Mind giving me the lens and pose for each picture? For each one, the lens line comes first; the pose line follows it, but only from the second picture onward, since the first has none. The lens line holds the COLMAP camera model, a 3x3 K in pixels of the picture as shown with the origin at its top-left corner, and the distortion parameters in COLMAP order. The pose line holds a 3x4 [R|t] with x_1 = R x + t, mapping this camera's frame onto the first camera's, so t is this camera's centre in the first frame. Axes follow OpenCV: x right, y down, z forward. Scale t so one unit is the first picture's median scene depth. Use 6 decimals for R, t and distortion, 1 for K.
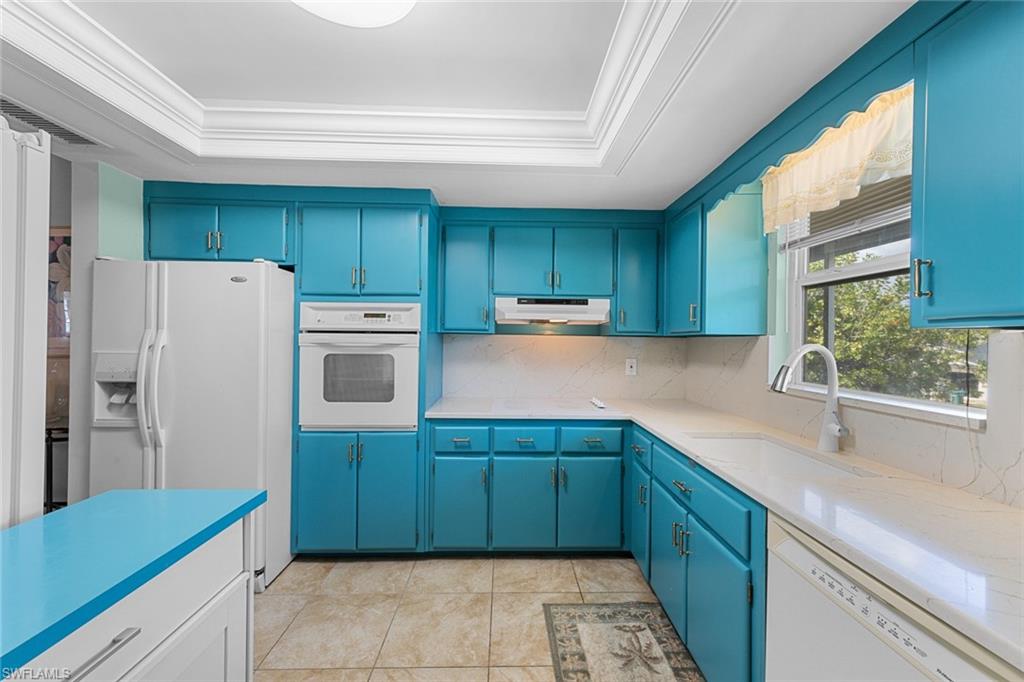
lens RADIAL K [[394.8, 0, 512.9], [0, 394.8, 338.4], [0, 0, 1]] dist [0.000747, -0.000170]
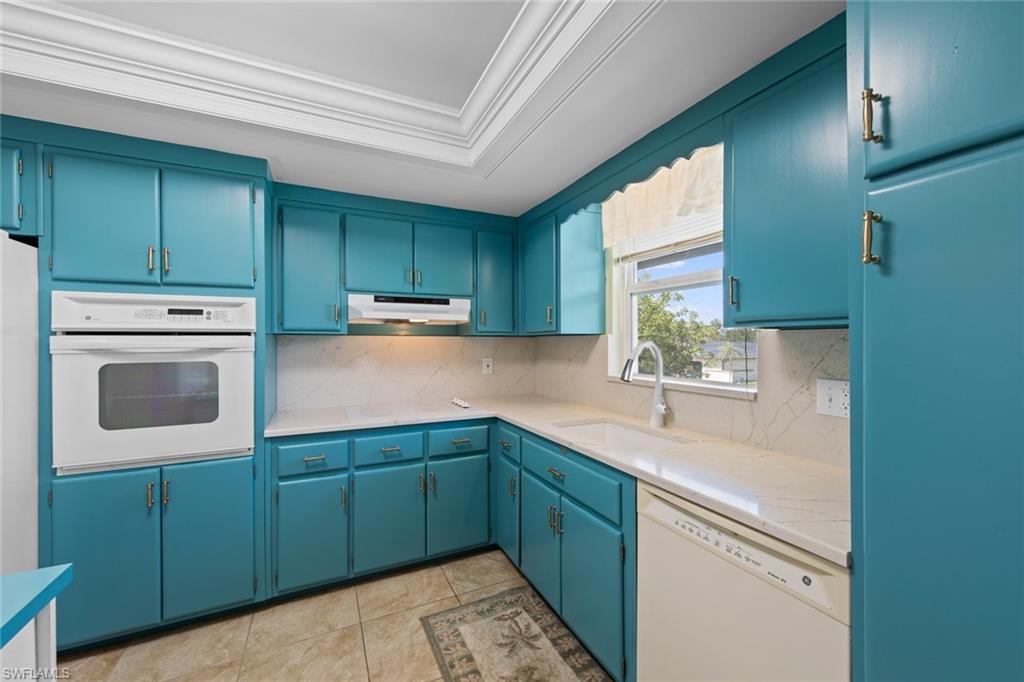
lens RADIAL K [[401.3, 0, 512.0], [0, 401.3, 341.0], [0, 0, 1]] dist [0.000811, -0.000020]
pose [[0.910240, -0.013316, 0.413866, -0.098172], [0.011243, 0.999909, 0.007444, 0.000181], [-0.413928, -0.002122, 0.910307, 0.025527]]
